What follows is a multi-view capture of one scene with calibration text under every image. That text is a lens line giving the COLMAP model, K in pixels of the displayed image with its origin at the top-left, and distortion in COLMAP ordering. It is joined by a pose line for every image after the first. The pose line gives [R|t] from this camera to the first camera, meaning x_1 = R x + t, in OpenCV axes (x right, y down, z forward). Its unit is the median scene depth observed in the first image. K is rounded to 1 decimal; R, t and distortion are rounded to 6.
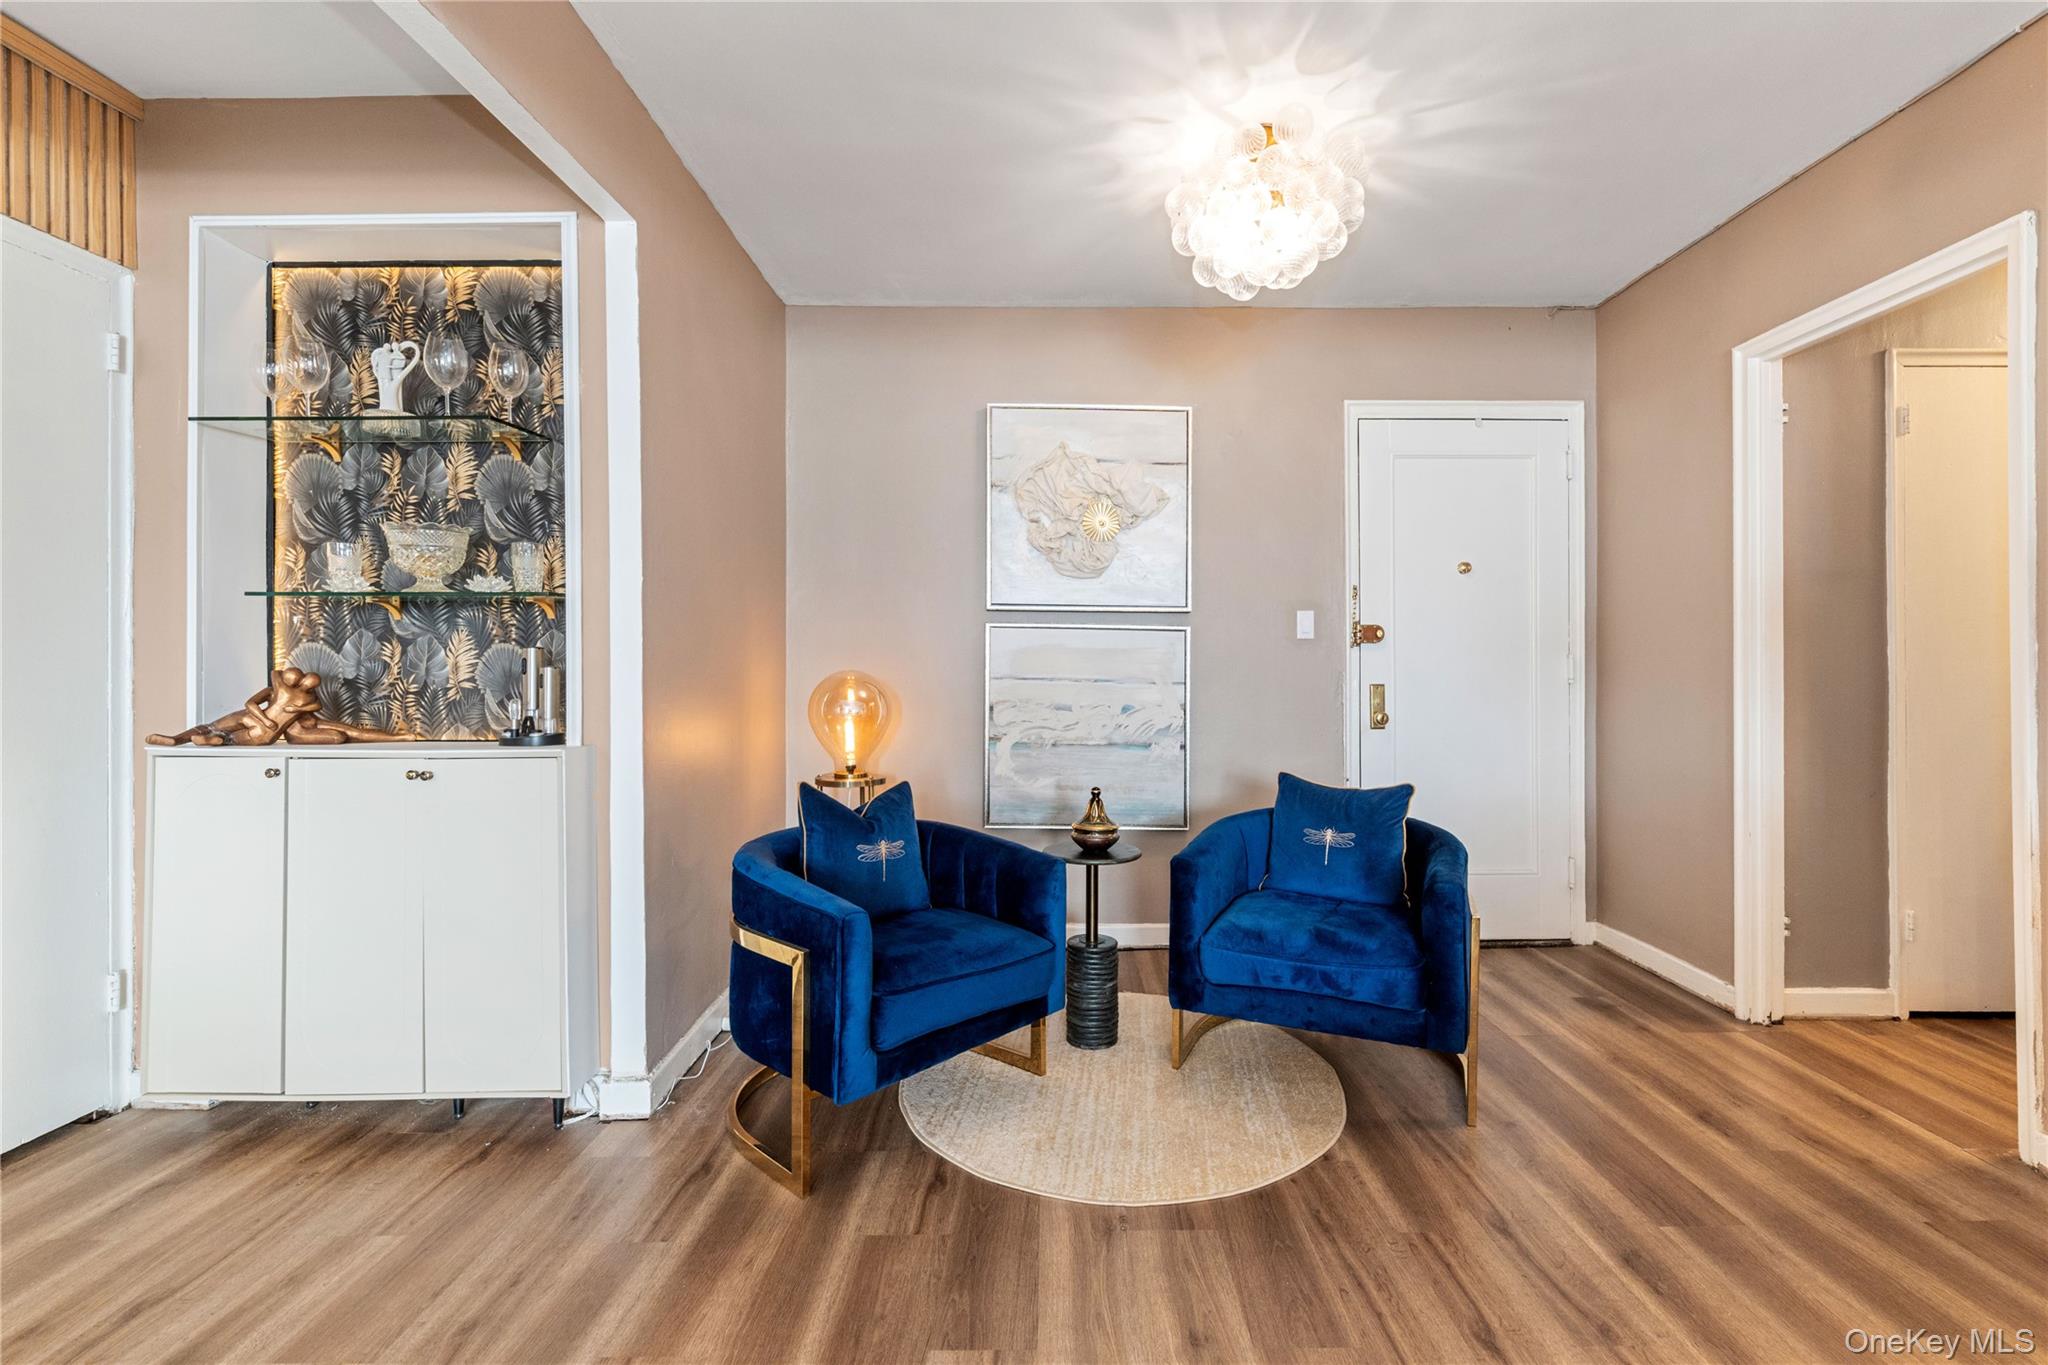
lens RADIAL K [[886.0, 0, 1066.1], [0, 886.0, 646.6], [0, 0, 1]] dist [0.006451, -0.001557]
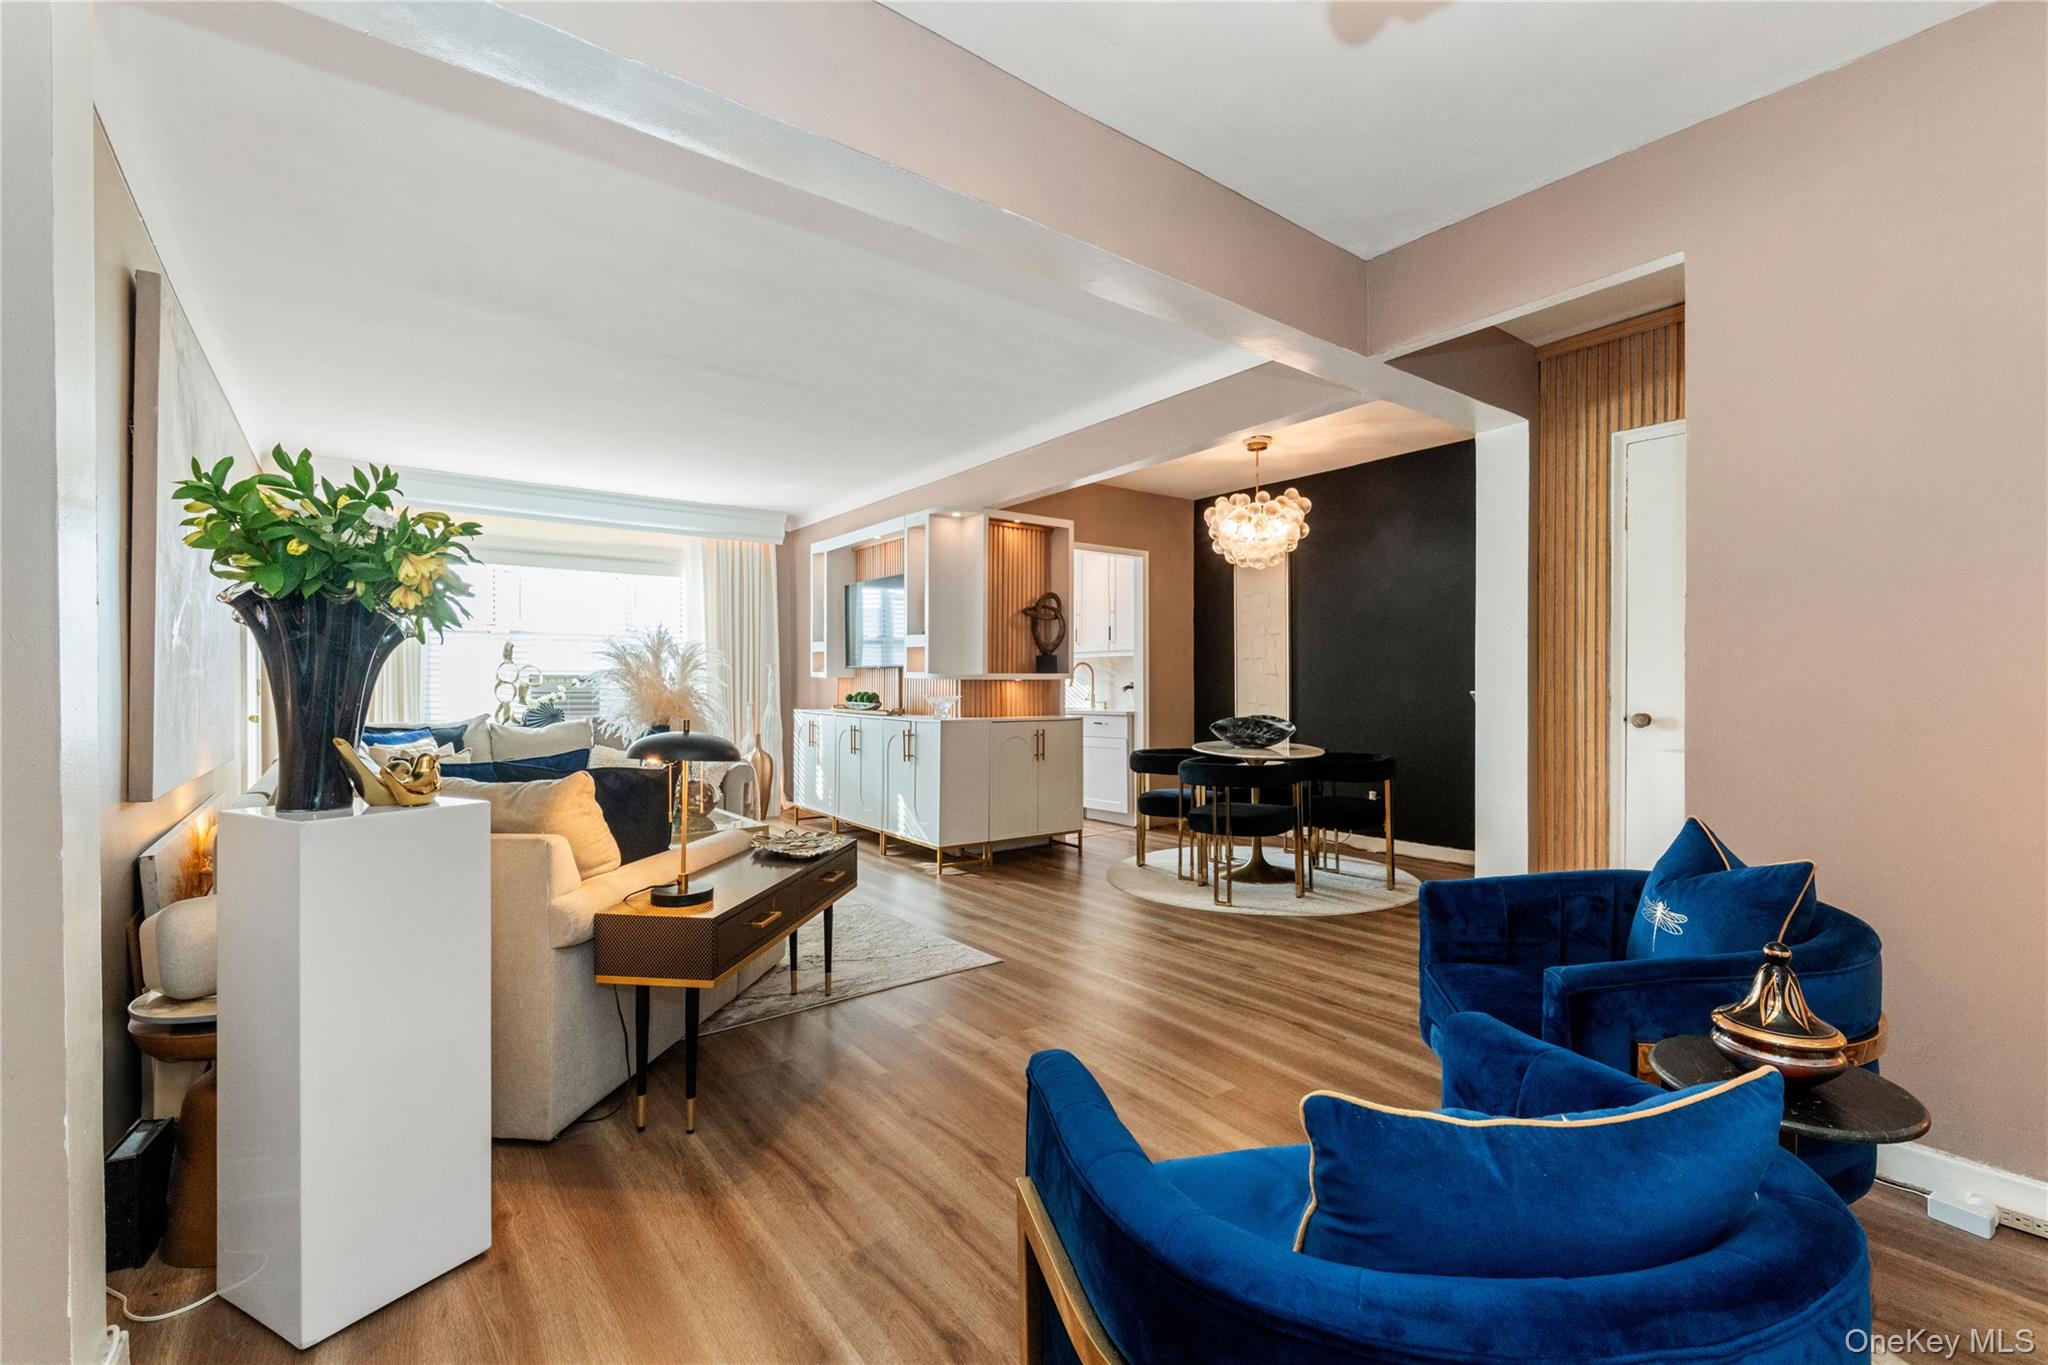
lens RADIAL K [[886.0, 0, 1051.9], [0, 886.0, 684.8], [0, 0, 1]] dist [0.006451, -0.001557]
pose [[-0.799615, 0.000544, -0.600513, 0.674190], [0.010506, 0.999859, -0.013084, 0.031109], [0.600422, -0.016772, -0.799508, 1.274732]]
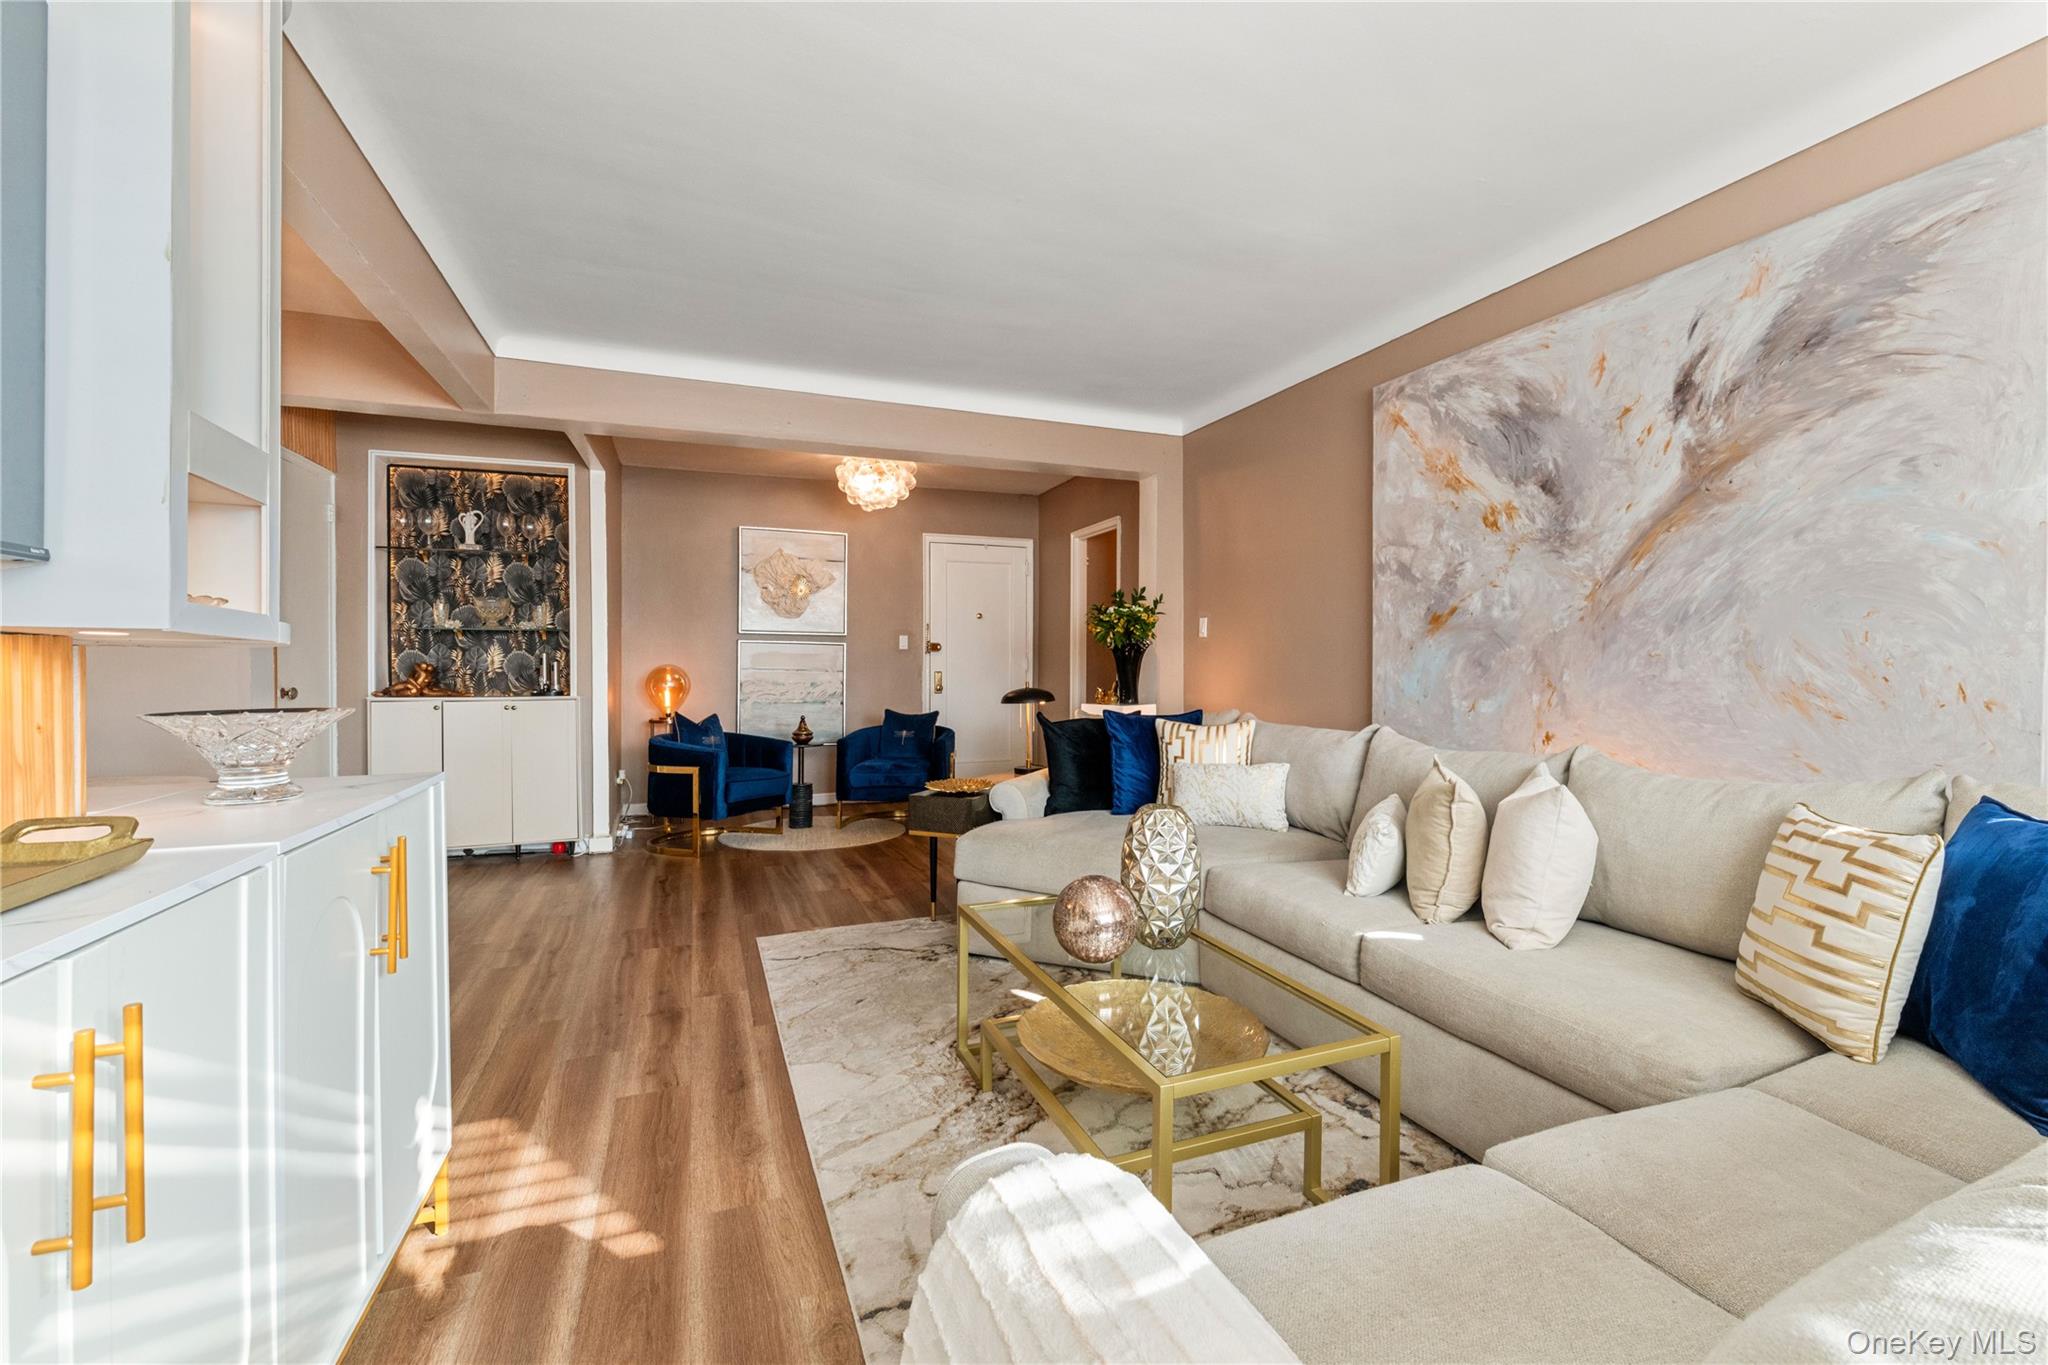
lens RADIAL K [[886.0, 0, 1046.5], [0, 886.0, 670.7], [0, 0, 1]] dist [0.006451, -0.001557]
pose [[0.937018, -0.001343, 0.349280, -0.188936], [-0.007746, 0.999667, 0.024622, -0.018117], [-0.349196, -0.025777, 0.936695, -1.446026]]
